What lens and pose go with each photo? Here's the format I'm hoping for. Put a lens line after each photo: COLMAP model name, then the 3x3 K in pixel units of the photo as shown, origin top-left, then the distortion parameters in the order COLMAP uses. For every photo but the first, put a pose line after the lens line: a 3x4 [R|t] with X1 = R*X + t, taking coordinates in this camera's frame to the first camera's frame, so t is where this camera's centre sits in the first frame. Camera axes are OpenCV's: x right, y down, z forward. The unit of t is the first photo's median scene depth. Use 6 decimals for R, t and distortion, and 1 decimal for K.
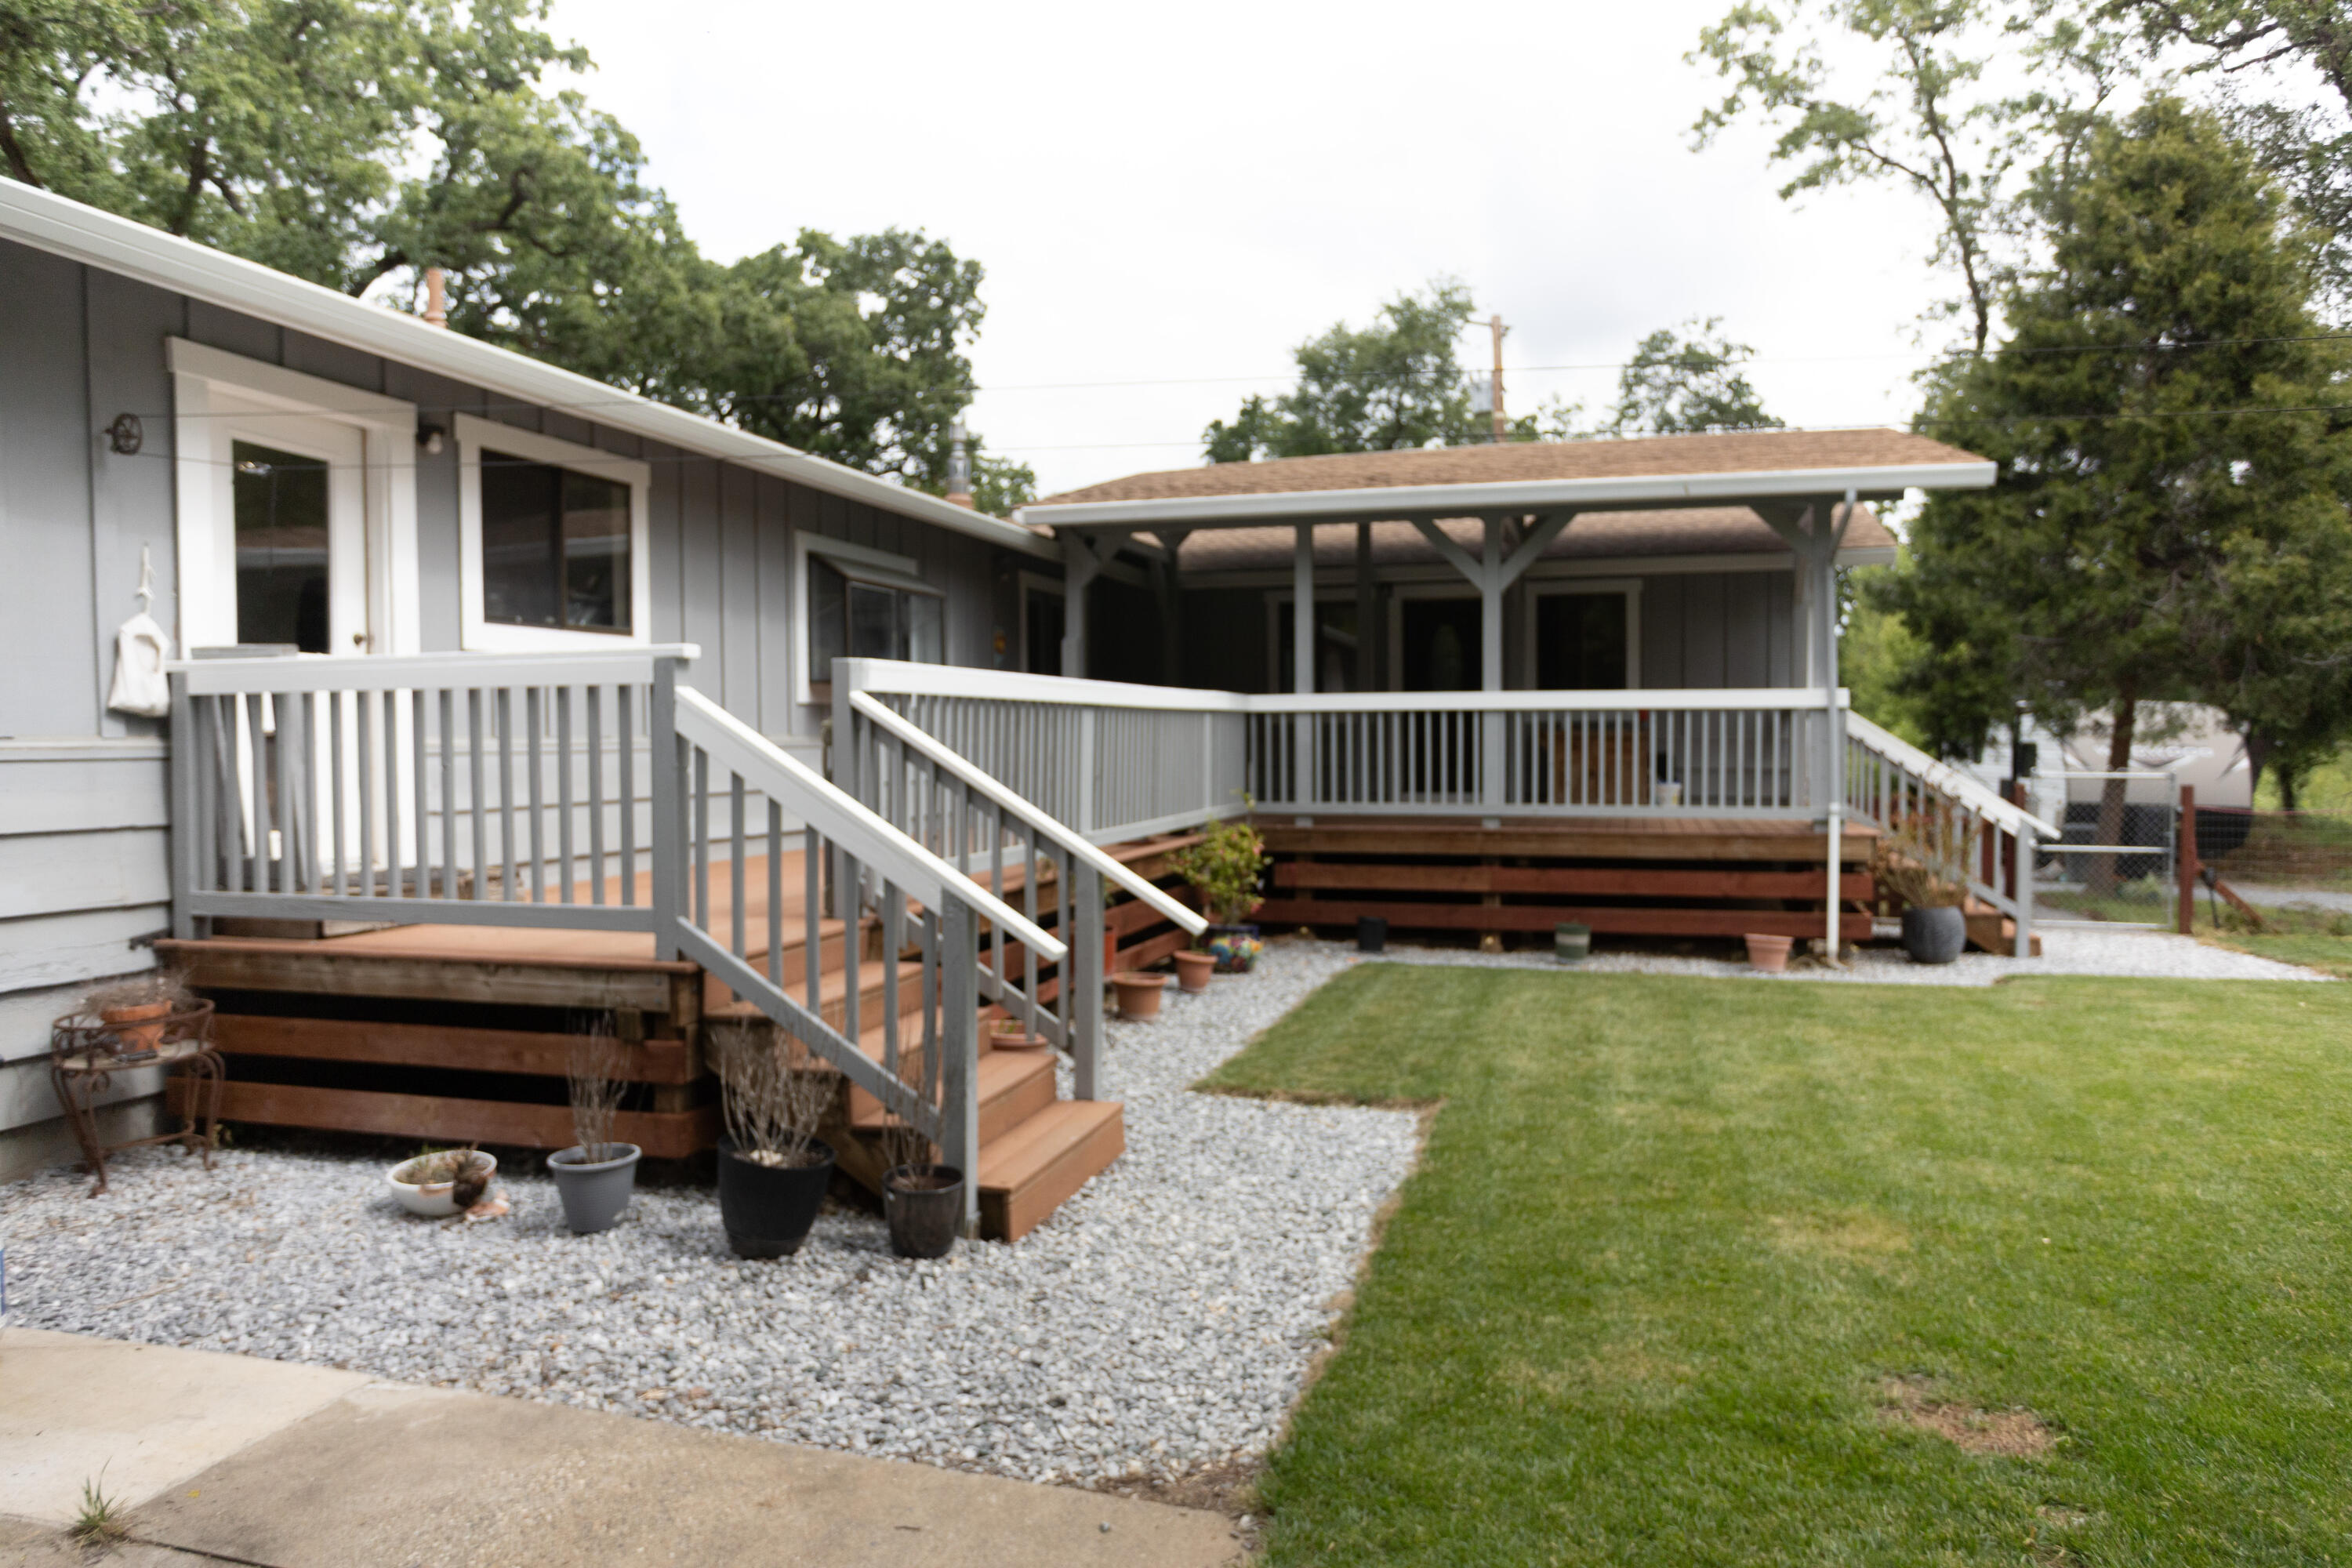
lens RADIAL K [[1506.2, 0, 1170.6], [0, 1506.2, 786.0], [0, 0, 1]] dist [-0.015189, 0.000904]
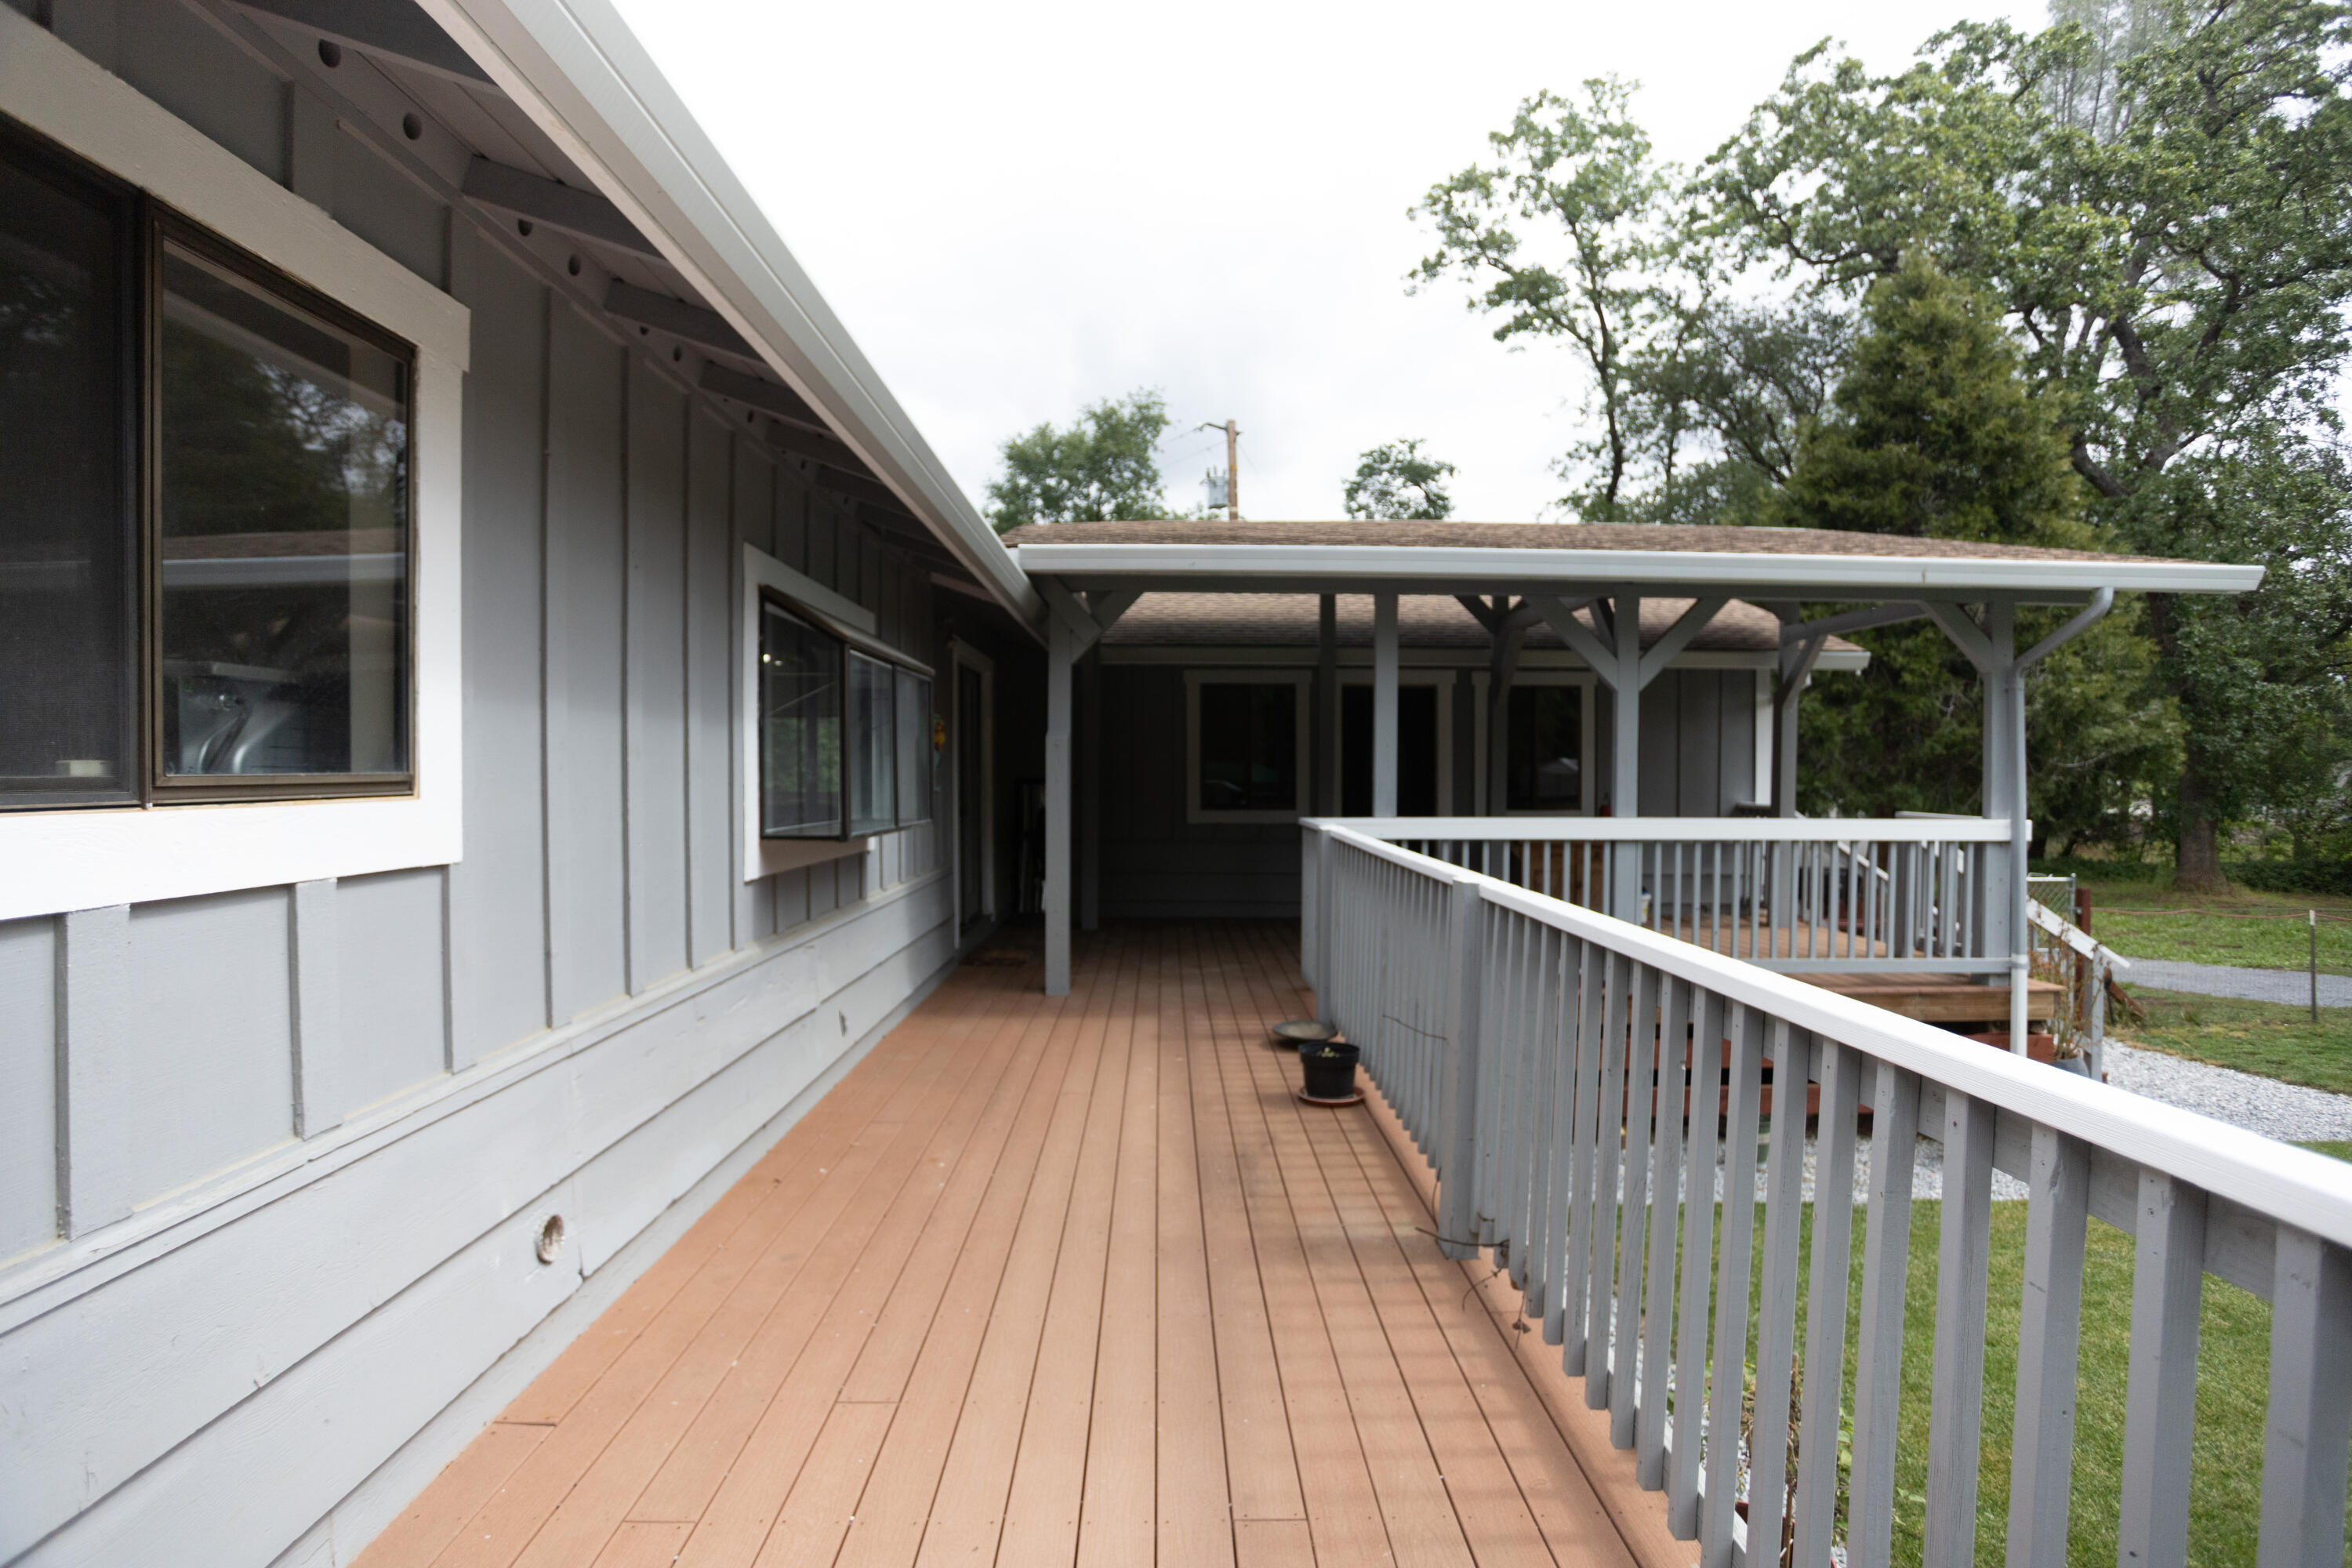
lens RADIAL K [[1155.7, 0, 1186.7], [0, 1155.7, 776.9], [0, 0, 1]] dist [-0.017855, 0.001667]
pose [[0.948918, 0.007450, 0.315433, -0.089891], [0.000630, 0.999674, -0.025508, -0.030879], [-0.315521, 0.024404, 0.948605, 0.227186]]
